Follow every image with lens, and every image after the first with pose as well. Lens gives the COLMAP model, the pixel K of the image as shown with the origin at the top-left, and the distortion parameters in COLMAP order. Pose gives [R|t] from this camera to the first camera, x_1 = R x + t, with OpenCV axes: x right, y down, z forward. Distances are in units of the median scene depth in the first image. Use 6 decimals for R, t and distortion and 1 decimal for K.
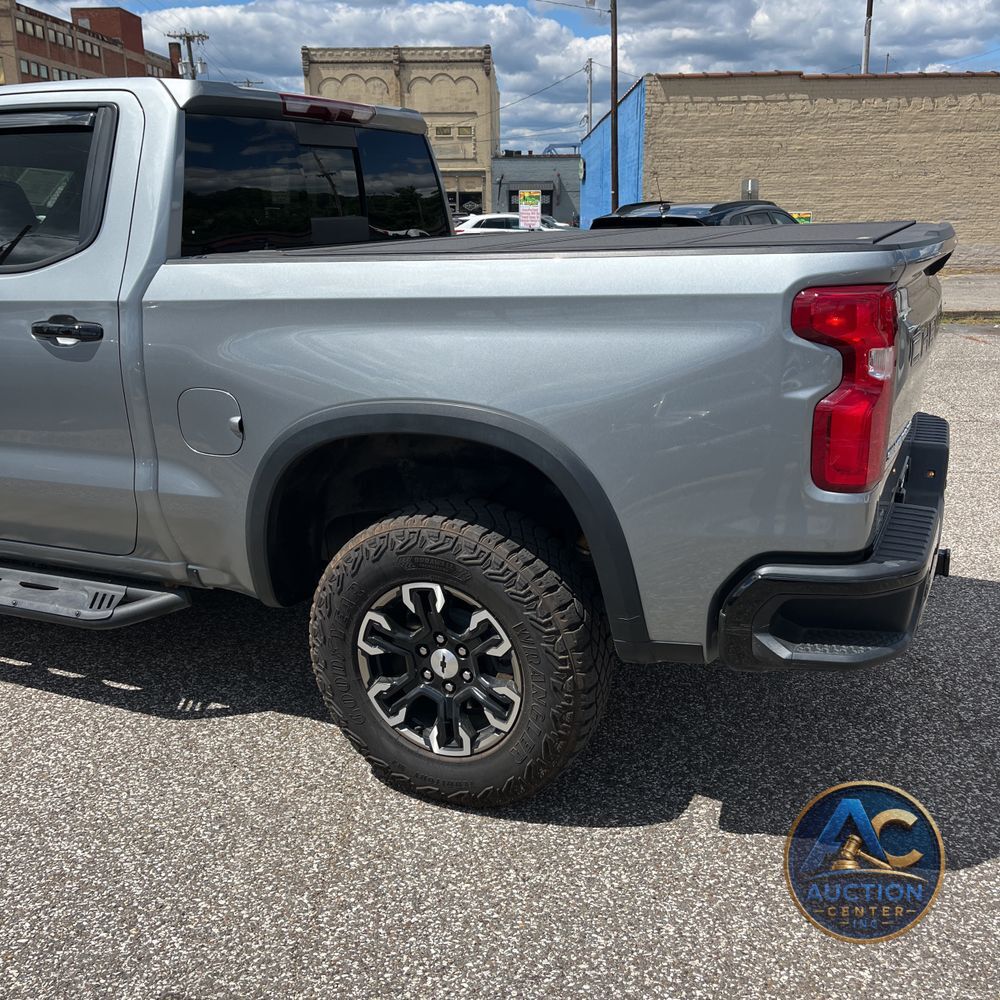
lens RADIAL K [[1016.9, 0, 504.3], [0, 1016.9, 480.5], [0, 0, 1]] dist [0.034705, -0.041712]
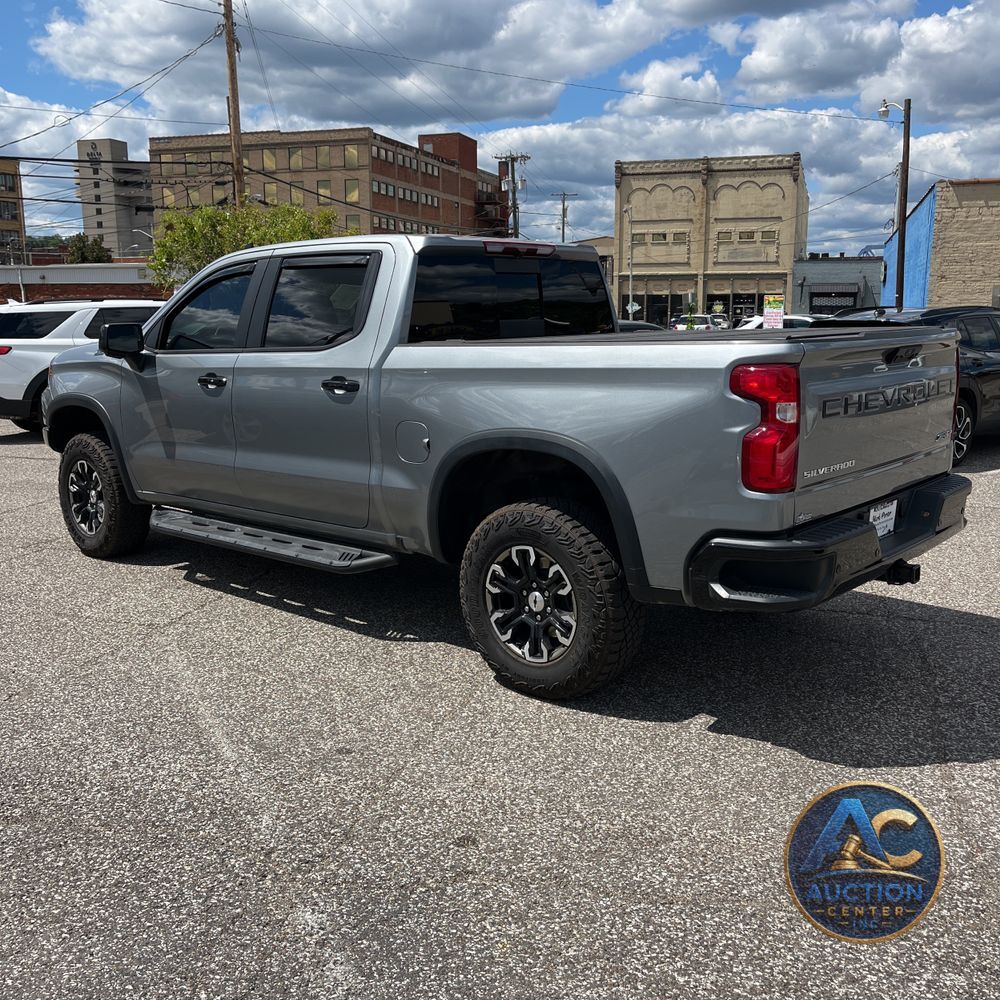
lens RADIAL K [[1018.2, 0, 492.4], [0, 1018.2, 481.2], [0, 0, 1]] dist [0.031064, -0.003696]
pose [[0.954040, 0.058242, -0.293966, 0.018843], [-0.085357, 0.993113, -0.080258, 0.007426], [0.287267, 0.101661, 0.952440, -0.030221]]
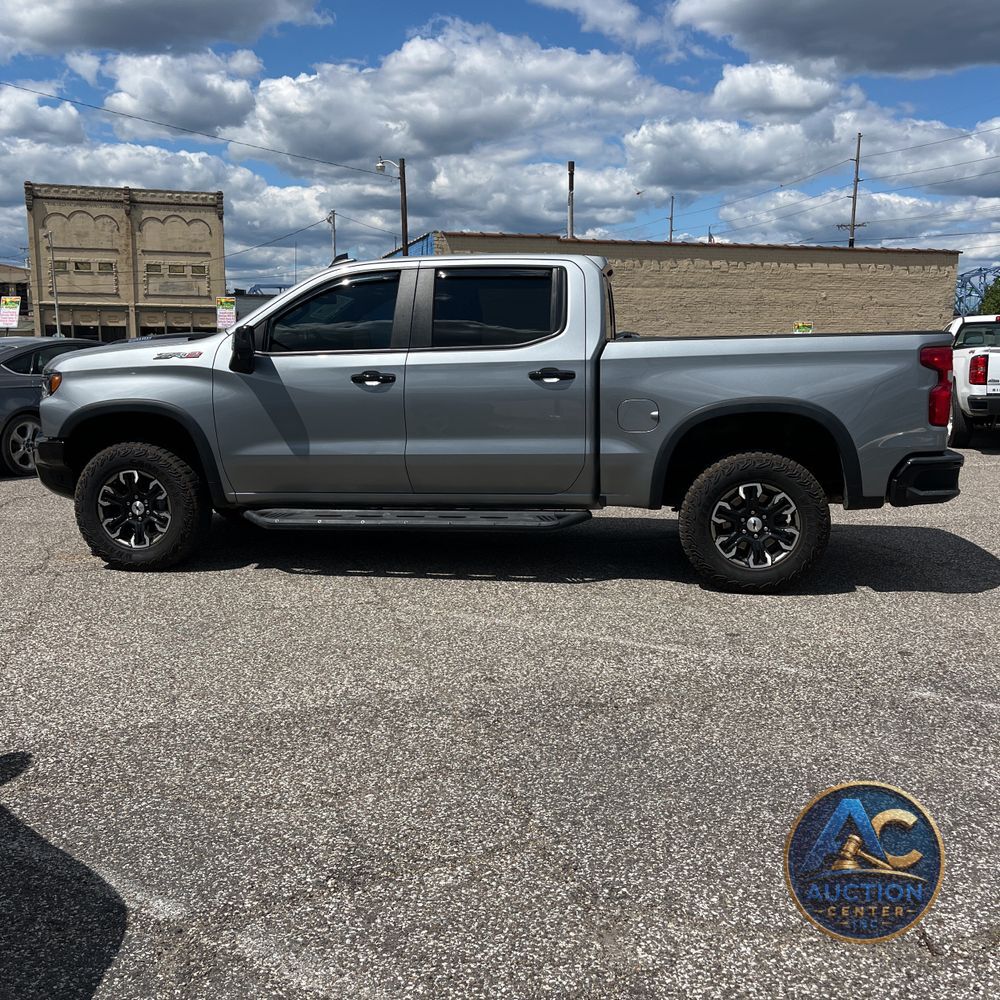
lens RADIAL K [[1018.2, 0, 492.4], [0, 1018.2, 481.2], [0, 0, 1]] dist [0.031064, -0.003696]
pose [[0.960014, -0.021357, 0.279135, -0.069123], [0.057679, 0.990782, -0.122569, 0.018718], [-0.273944, 0.133768, 0.952397, -0.053020]]
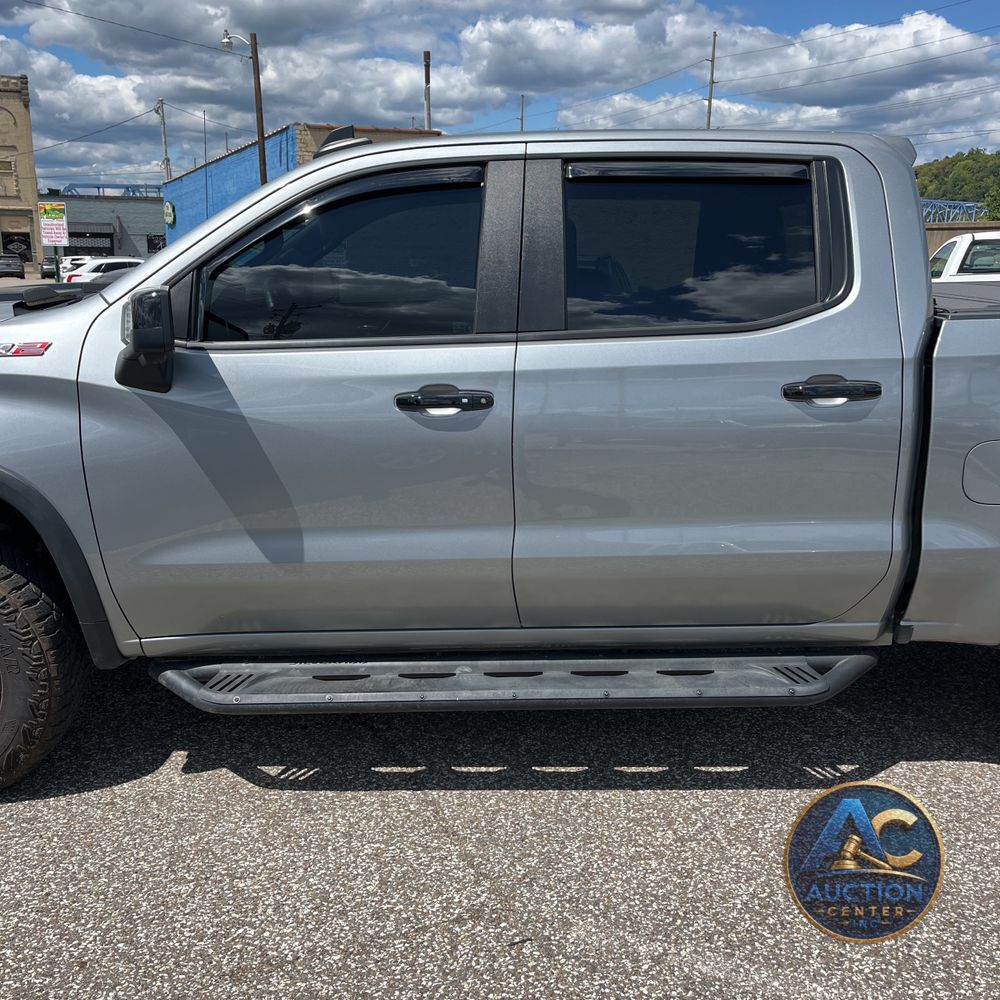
lens RADIAL K [[1009.7, 0, 482.1], [0, 1009.7, 478.6], [0, 0, 1]] dist [0.025770, 0.011417]
pose [[0.908015, -0.076220, 0.411945, -0.070077], [0.093881, 0.995323, -0.022774, -0.004666], [-0.408282, 0.059353, 0.910924, 0.017415]]
